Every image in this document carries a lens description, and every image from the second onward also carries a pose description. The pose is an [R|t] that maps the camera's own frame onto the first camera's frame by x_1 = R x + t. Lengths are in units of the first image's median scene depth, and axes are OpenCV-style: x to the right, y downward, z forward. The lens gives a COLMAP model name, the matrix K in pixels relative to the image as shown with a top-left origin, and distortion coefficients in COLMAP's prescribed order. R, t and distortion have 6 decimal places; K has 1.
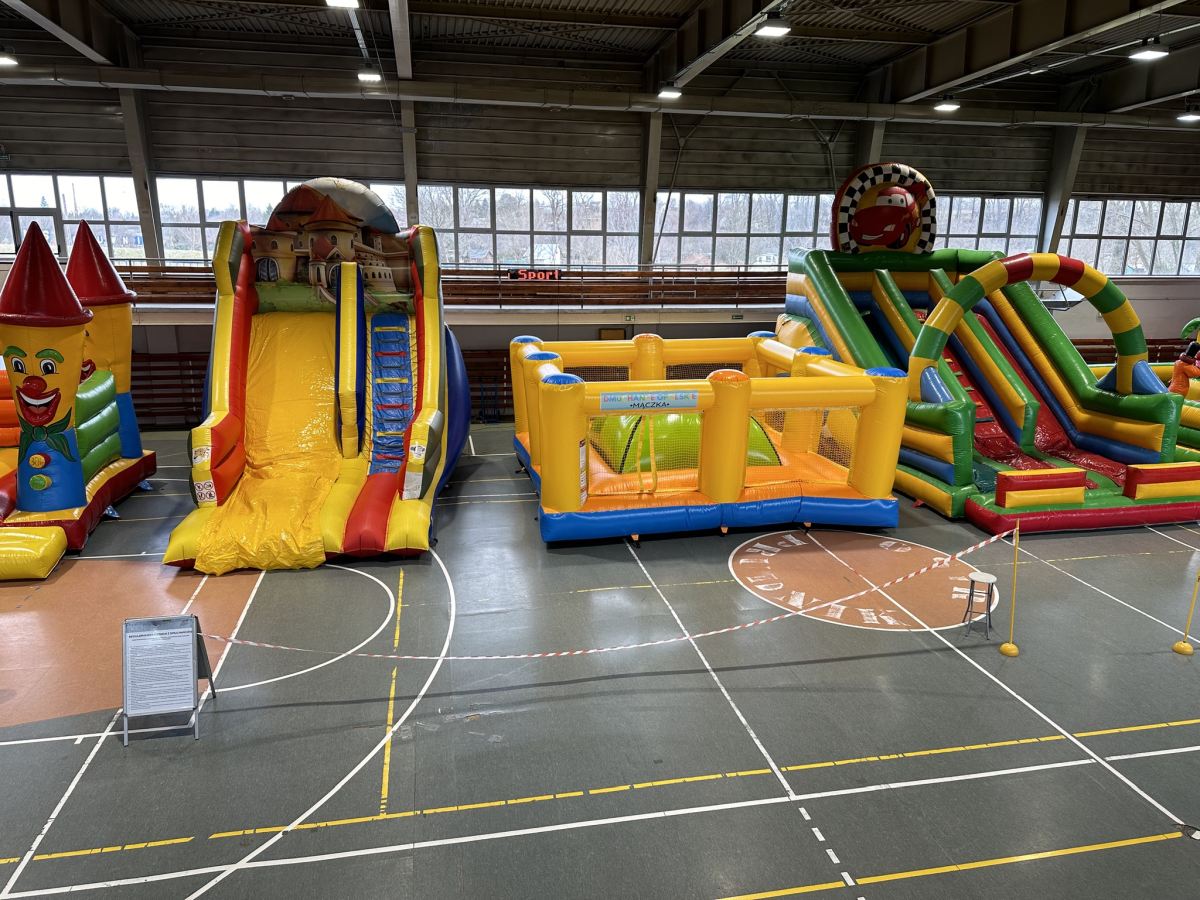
lens RADIAL K [[847.4, 0, 617.5], [0, 847.4, 428.5], [0, 0, 1]] dist [0.014502, -0.005031]
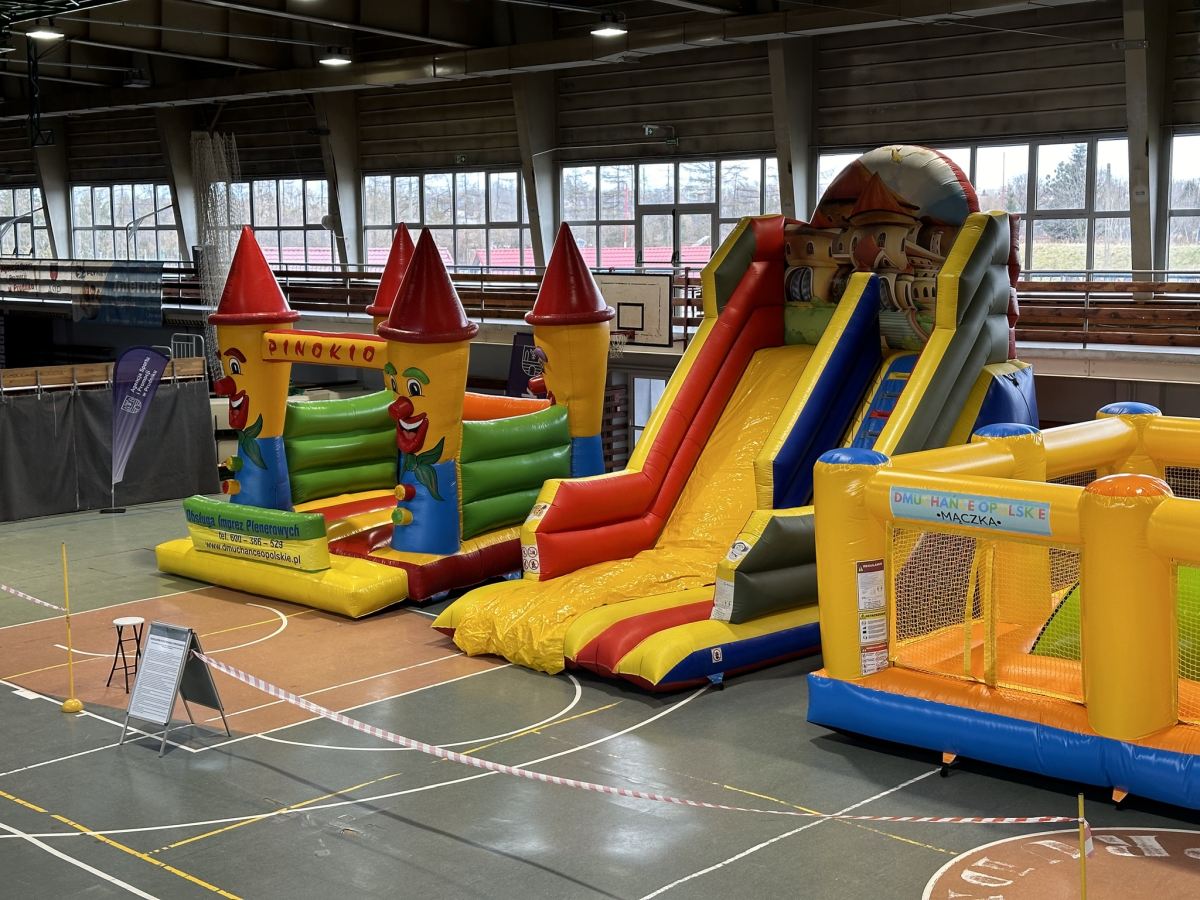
lens RADIAL K [[1655.5, 0, 600.0], [0, 1655.5, 450.0], [0, 0, 1]] dist [0.202604, -0.520213]
pose [[0.567088, 0.089607, -0.818769, 0.753327], [-0.165954, 0.986109, -0.007021, -0.024347], [0.806766, 0.139859, 0.574081, 0.150820]]
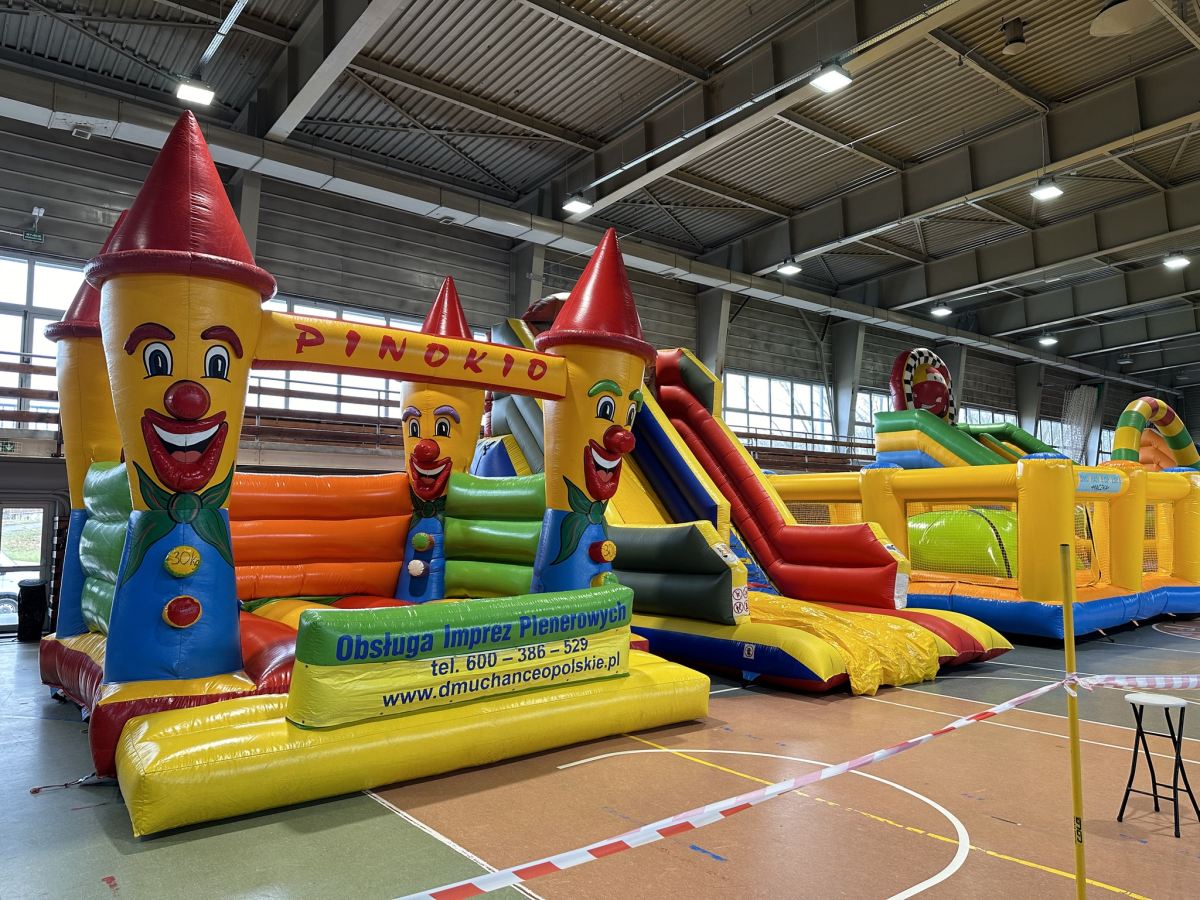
lens RADIAL K [[820.0, 0, 601.4], [0, 820.0, 430.9], [0, 0, 1]] dist [0.116412, -0.144100]
pose [[0.892031, 0.036670, 0.450484, -0.881476], [0.106340, 0.951696, -0.288039, 0.121483], [-0.439287, 0.304844, 0.845043, 0.373578]]
